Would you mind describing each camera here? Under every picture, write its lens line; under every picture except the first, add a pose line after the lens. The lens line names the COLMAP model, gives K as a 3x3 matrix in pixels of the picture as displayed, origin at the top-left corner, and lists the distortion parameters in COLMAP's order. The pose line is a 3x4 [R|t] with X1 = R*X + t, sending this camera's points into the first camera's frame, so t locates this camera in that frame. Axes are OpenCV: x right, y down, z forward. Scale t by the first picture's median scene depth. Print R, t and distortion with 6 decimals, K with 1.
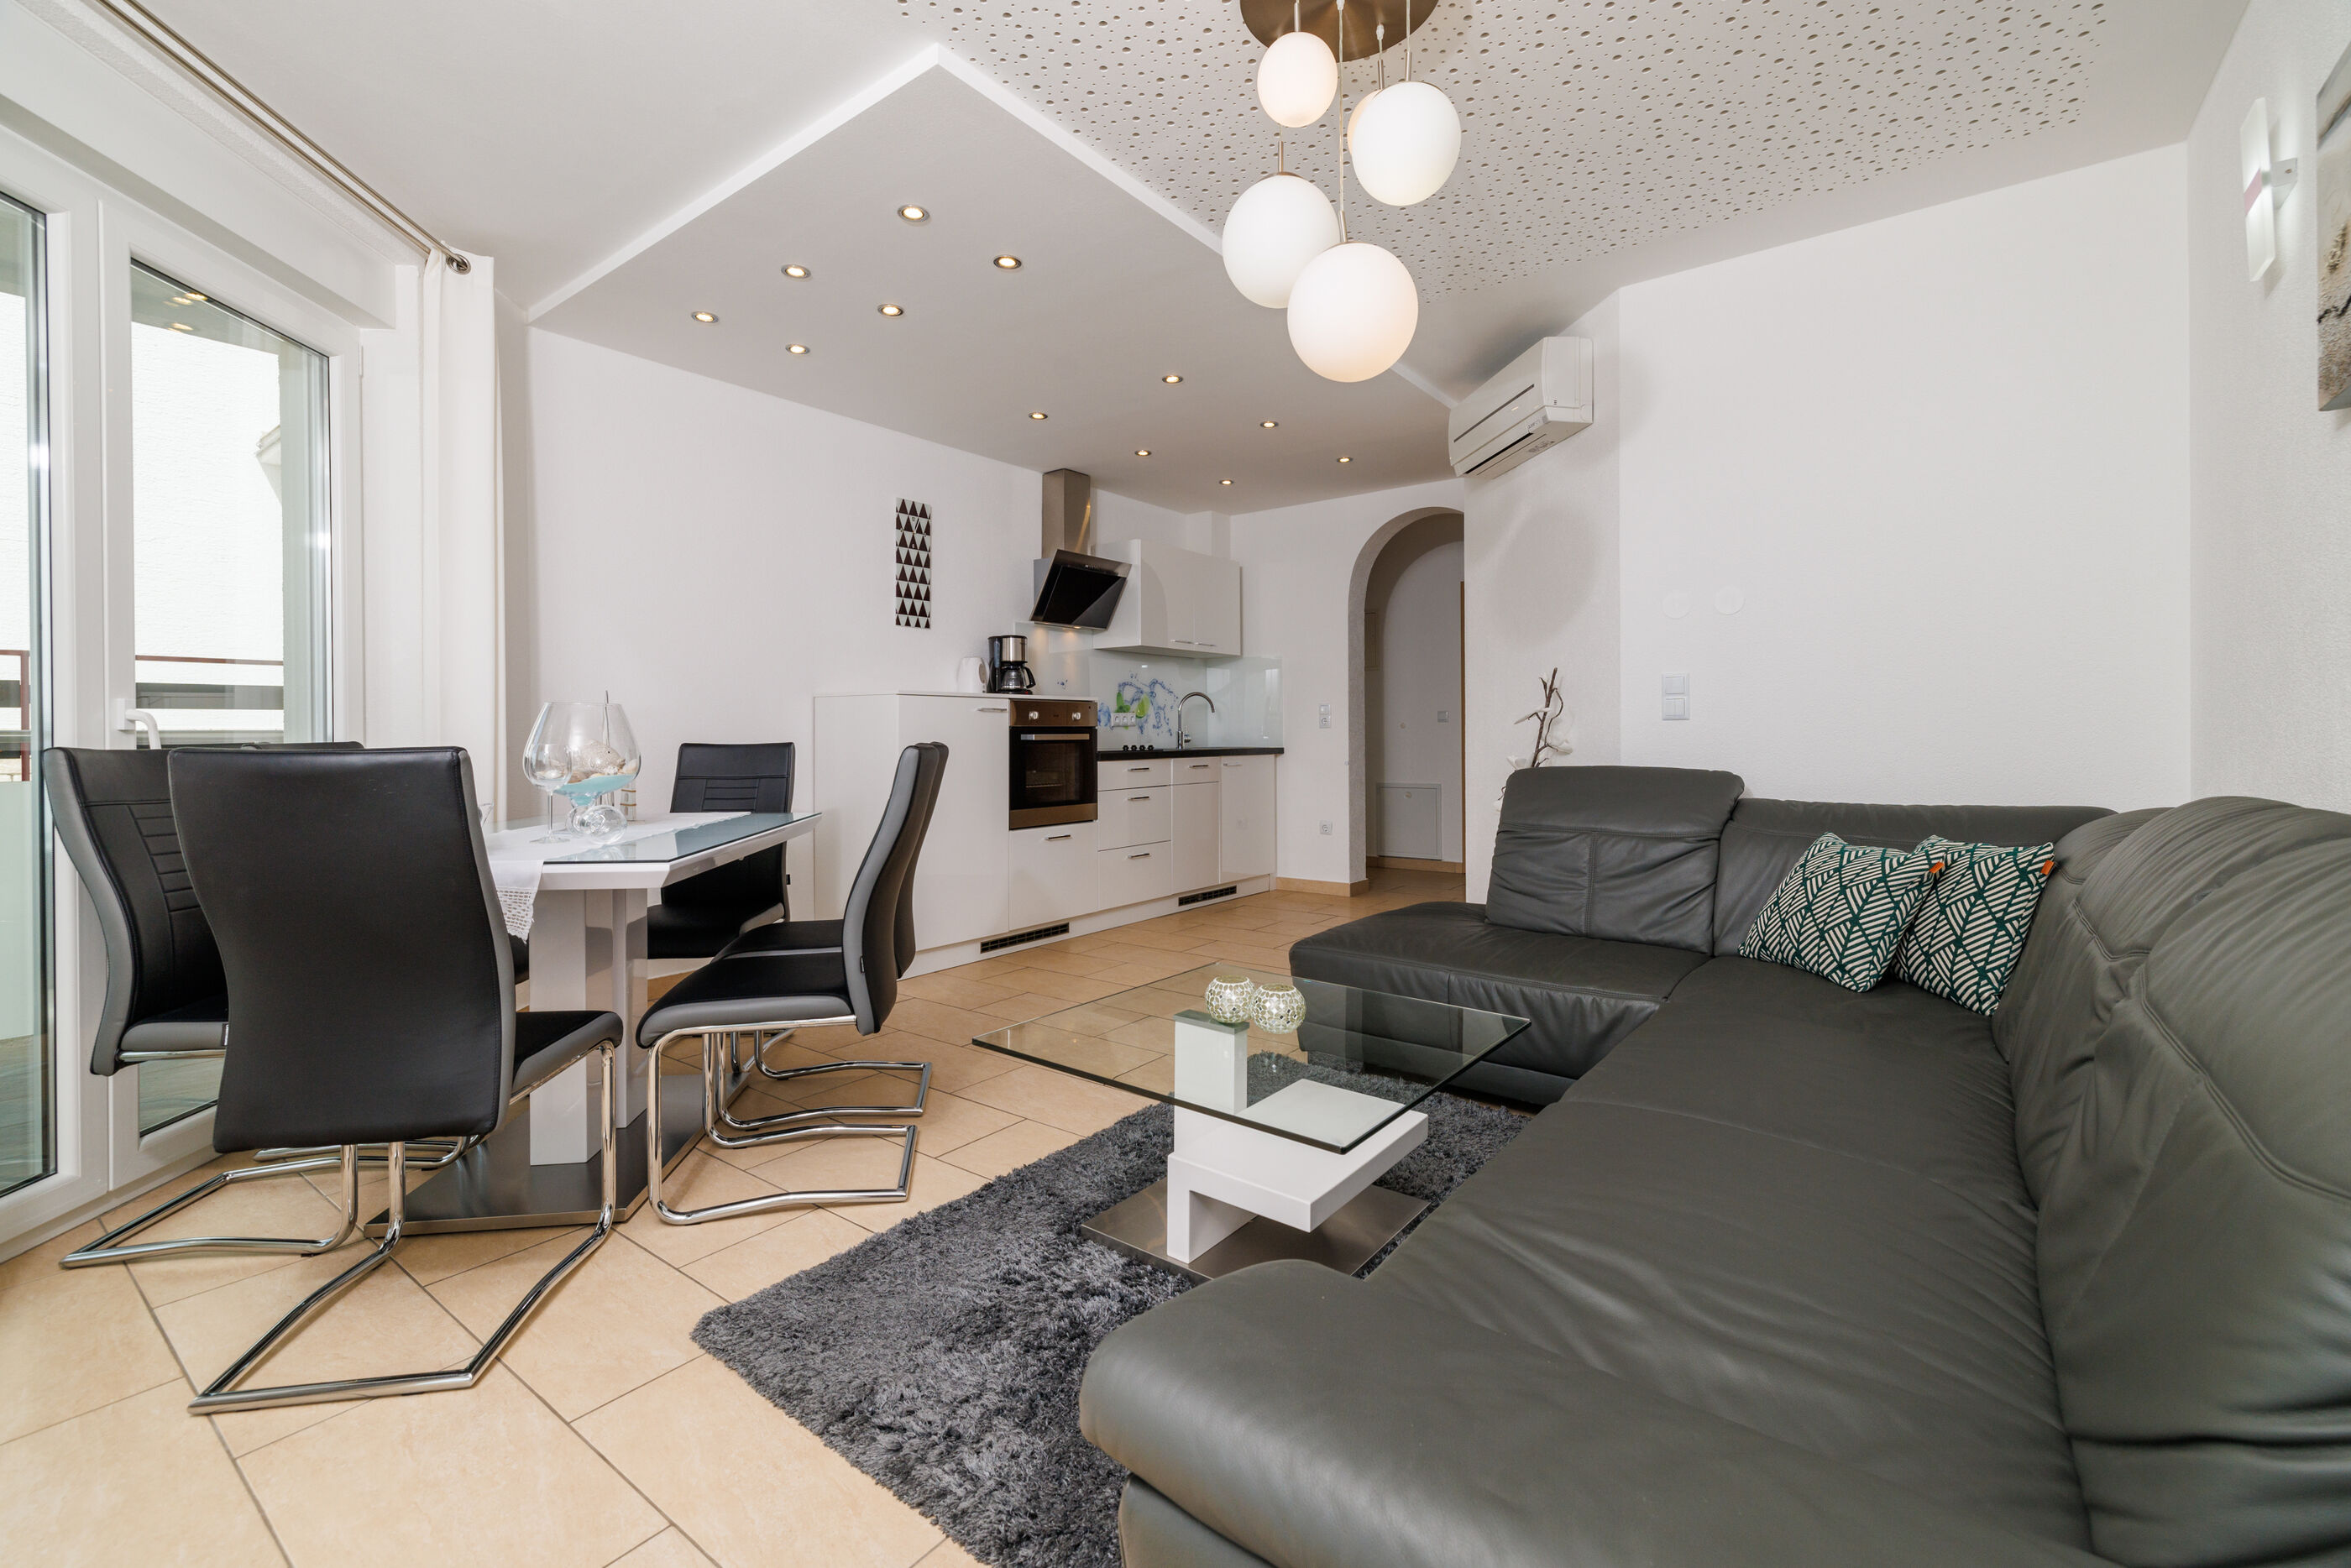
lens RADIAL K [[996.6, 0, 1208.6], [0, 996.6, 736.6], [0, 0, 1]] dist [0.005315, 0.001312]
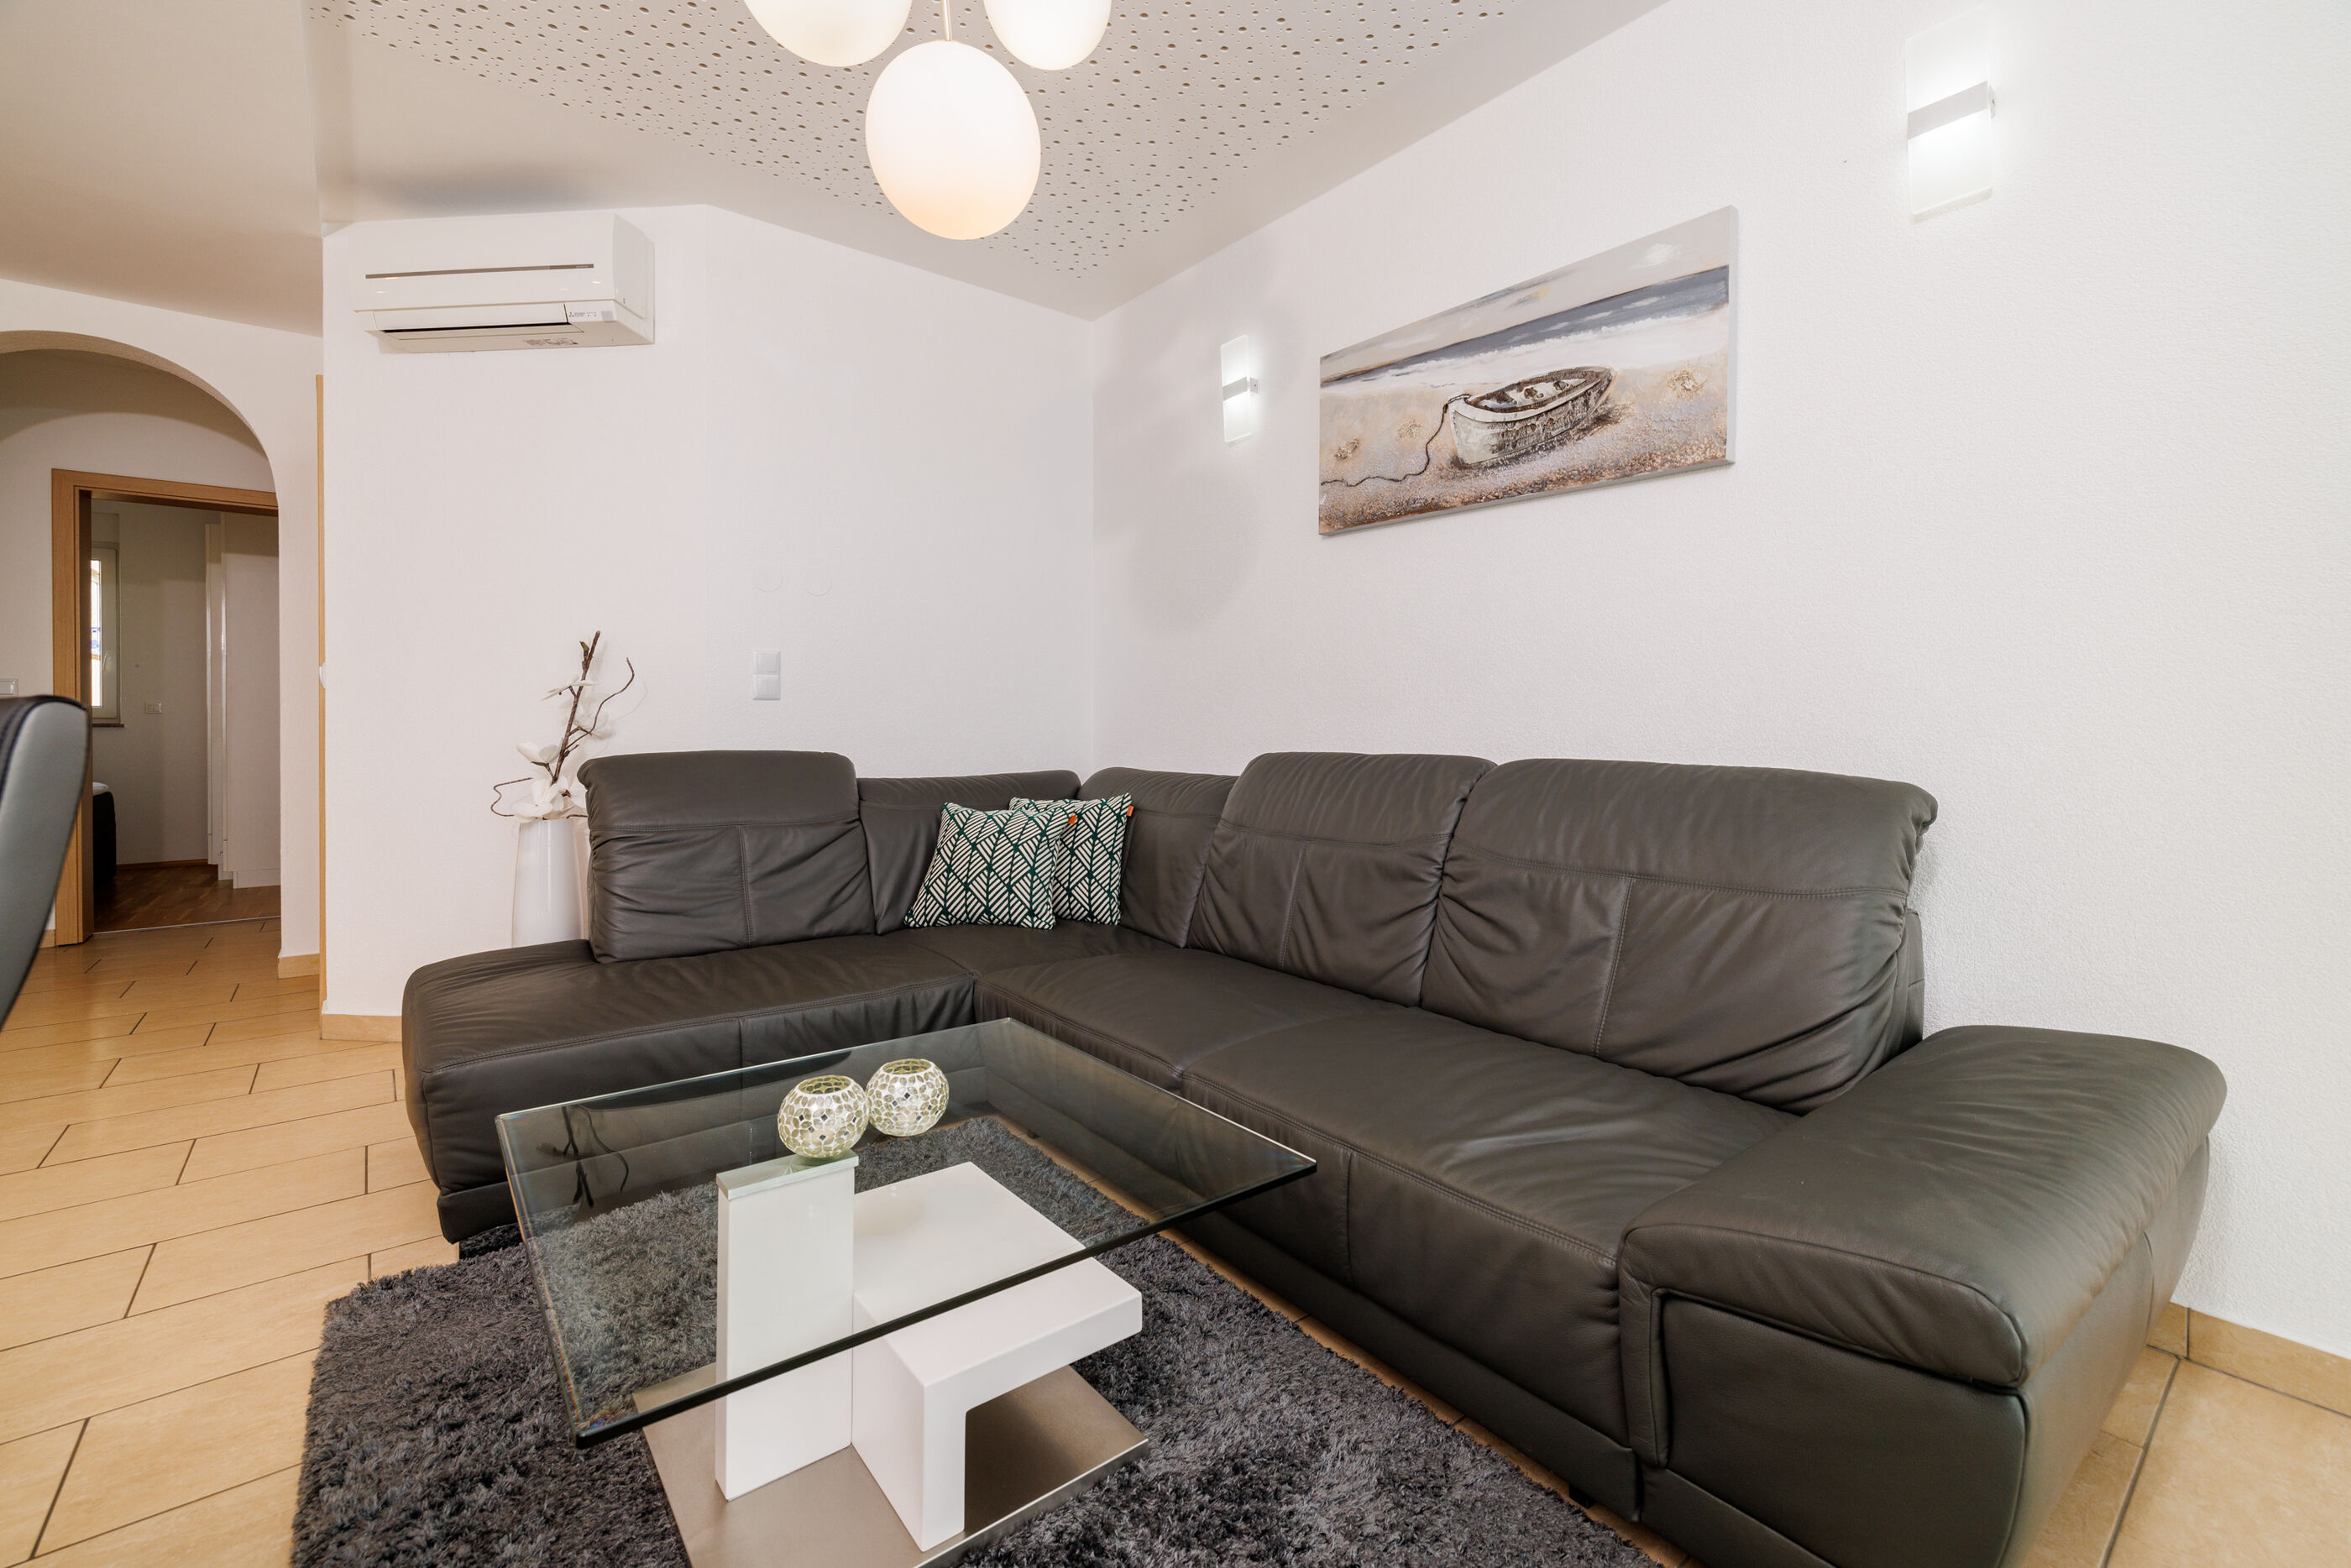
lens RADIAL K [[996.6, 0, 1173.3], [0, 996.6, 733.4], [0, 0, 1]] dist [0.005315, 0.001312]
pose [[0.258419, -0.004494, 0.966022, -0.226563], [-0.002366, 0.999983, 0.005285, 0.006484], [-0.966030, -0.003651, 0.258404, 0.265220]]
